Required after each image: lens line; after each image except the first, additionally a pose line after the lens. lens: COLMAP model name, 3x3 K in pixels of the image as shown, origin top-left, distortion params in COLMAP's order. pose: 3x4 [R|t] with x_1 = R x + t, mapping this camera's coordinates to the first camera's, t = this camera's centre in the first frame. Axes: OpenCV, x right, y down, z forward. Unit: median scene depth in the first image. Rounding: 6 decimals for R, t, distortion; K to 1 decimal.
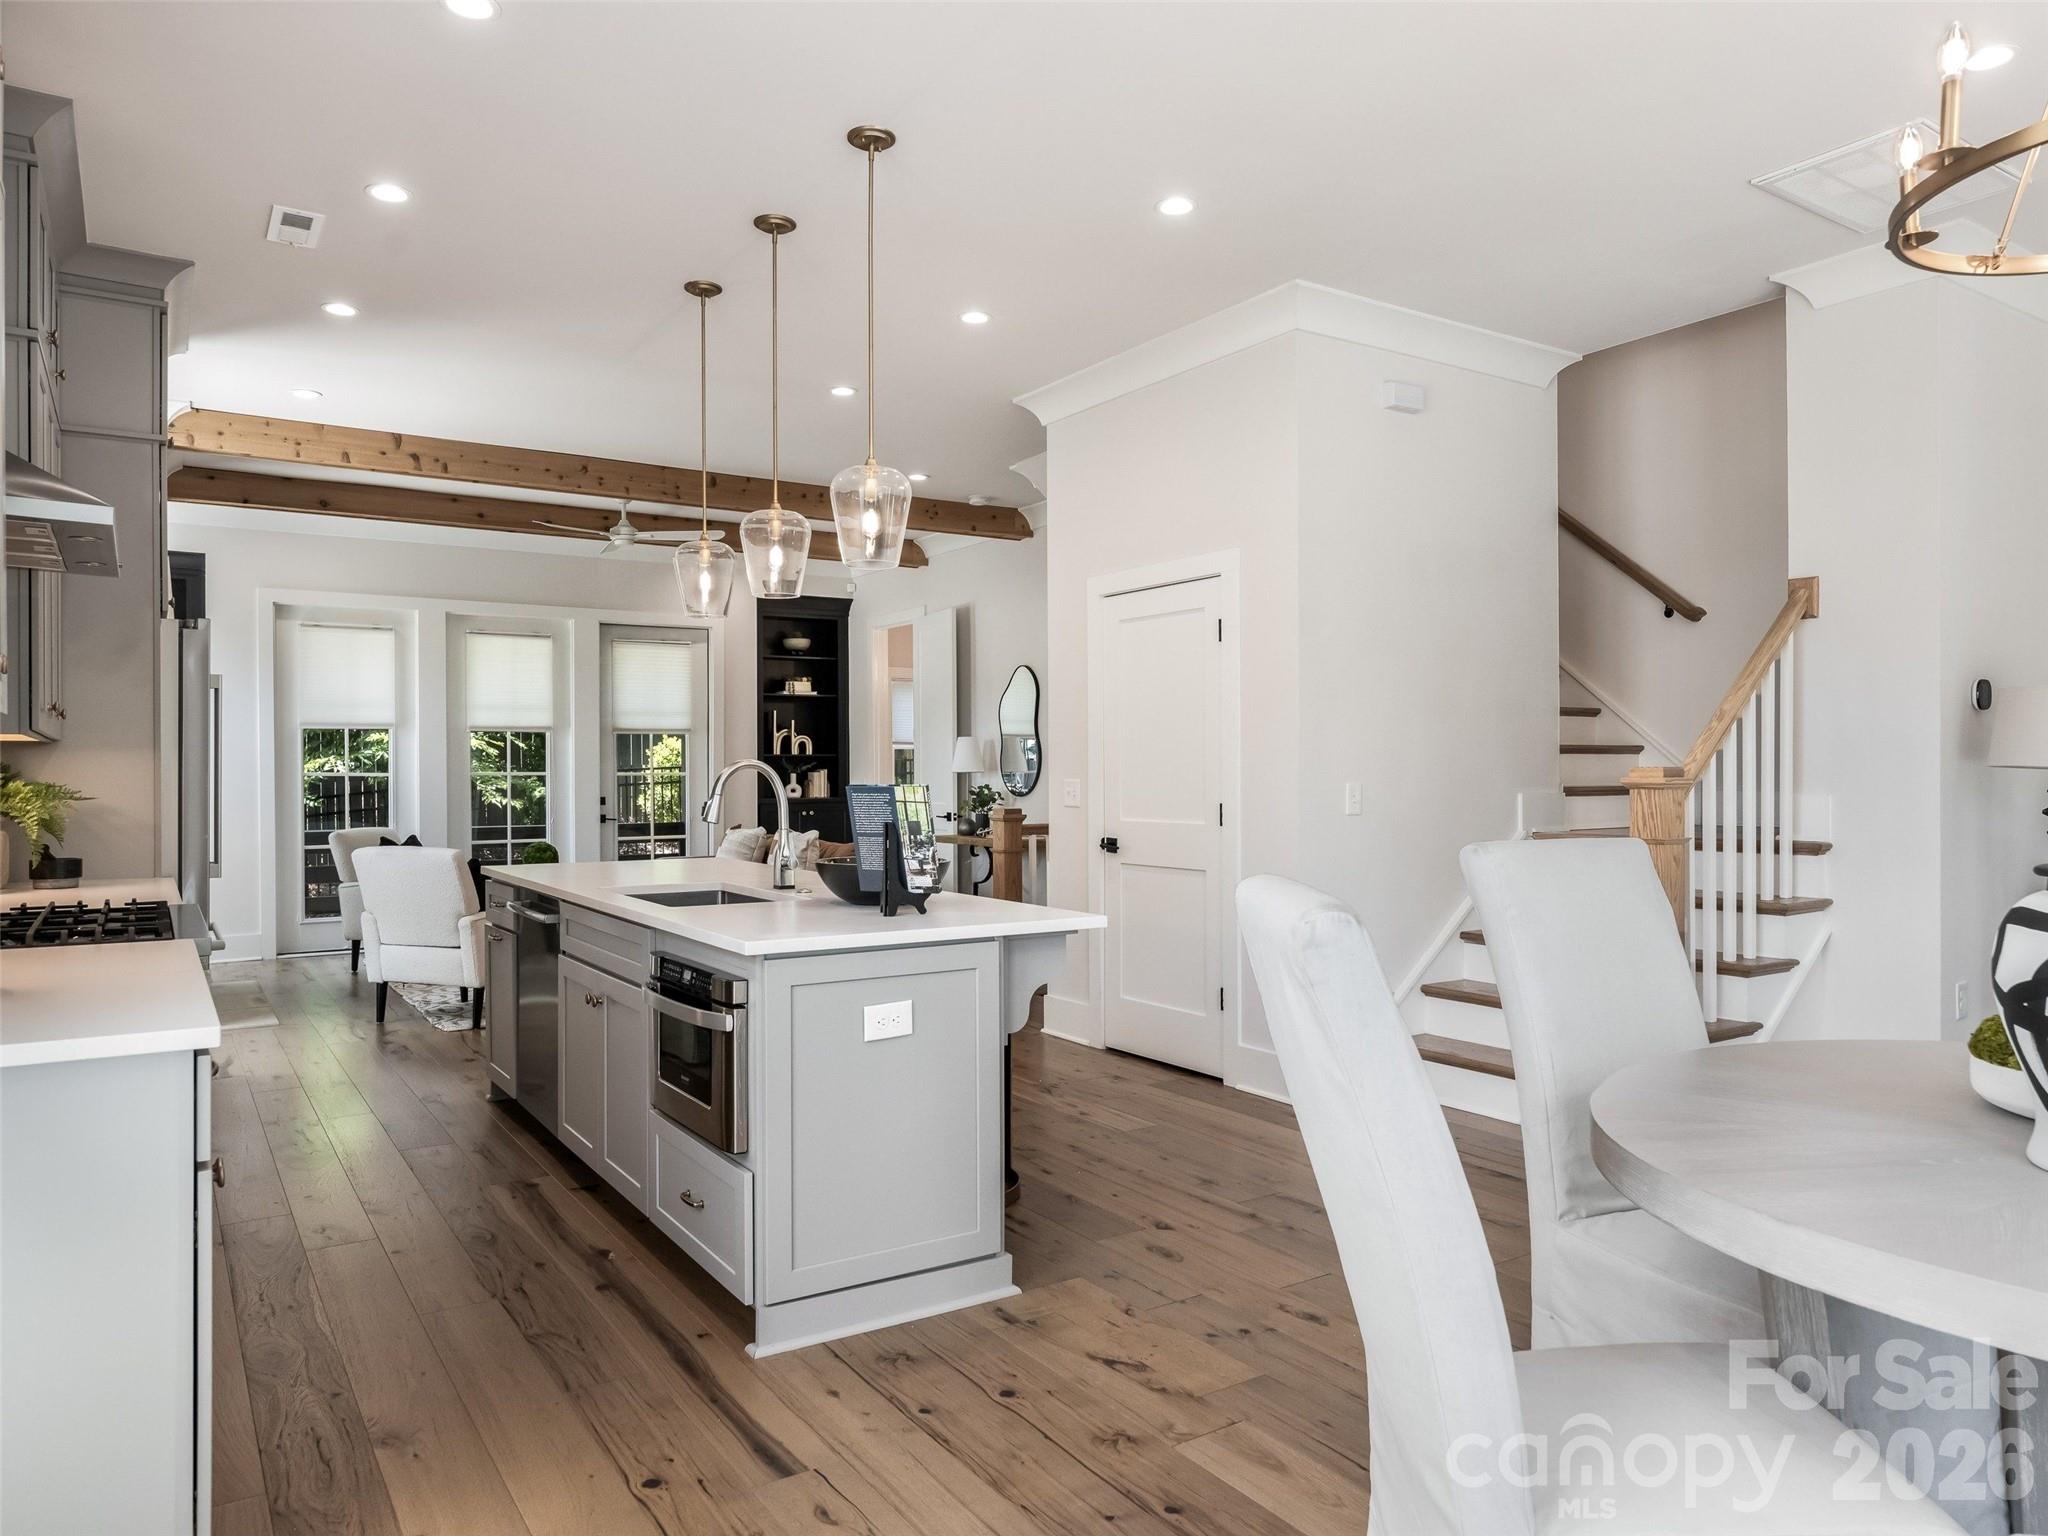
lens RADIAL K [[1336.2, 0, 1035.9], [0, 1336.2, 783.4], [0, 0, 1]] dist [0.002081, 0.000030]
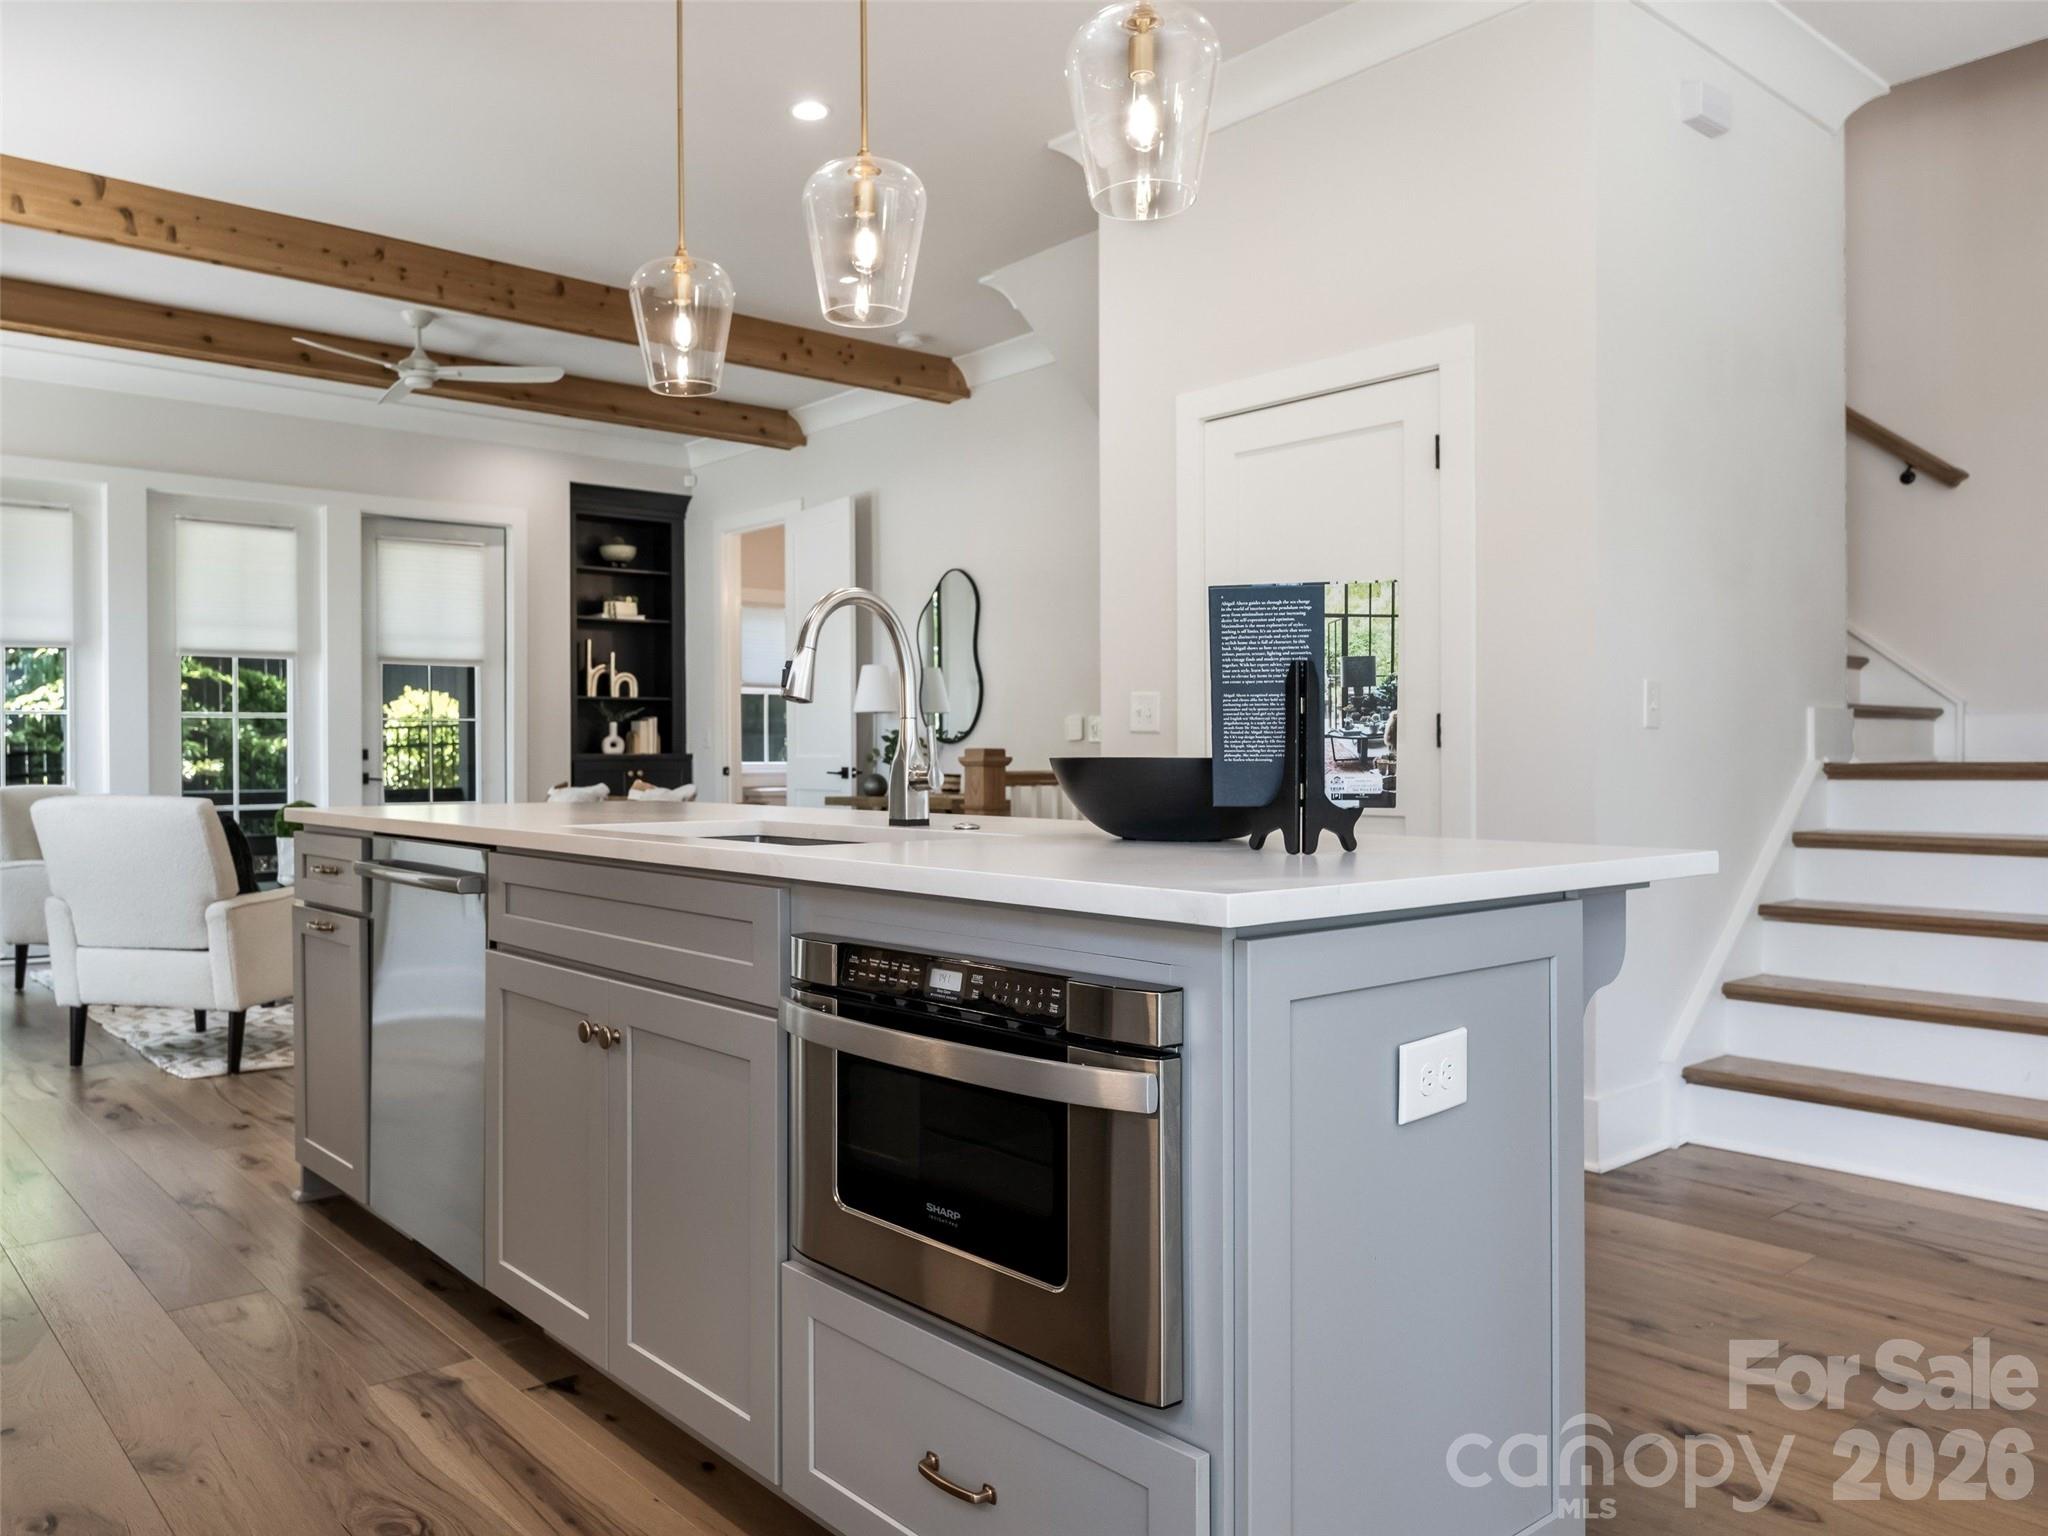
lens RADIAL K [[1577.1, 0, 1013.1], [0, 1577.1, 754.7], [0, 0, 1]] dist [0.001235, -0.000004]
pose [[0.994495, -0.000636, 0.104784, -0.102864], [0.000628, 1.000000, 0.000104, 0.023709], [-0.104784, -0.000037, 0.994495, 0.164924]]
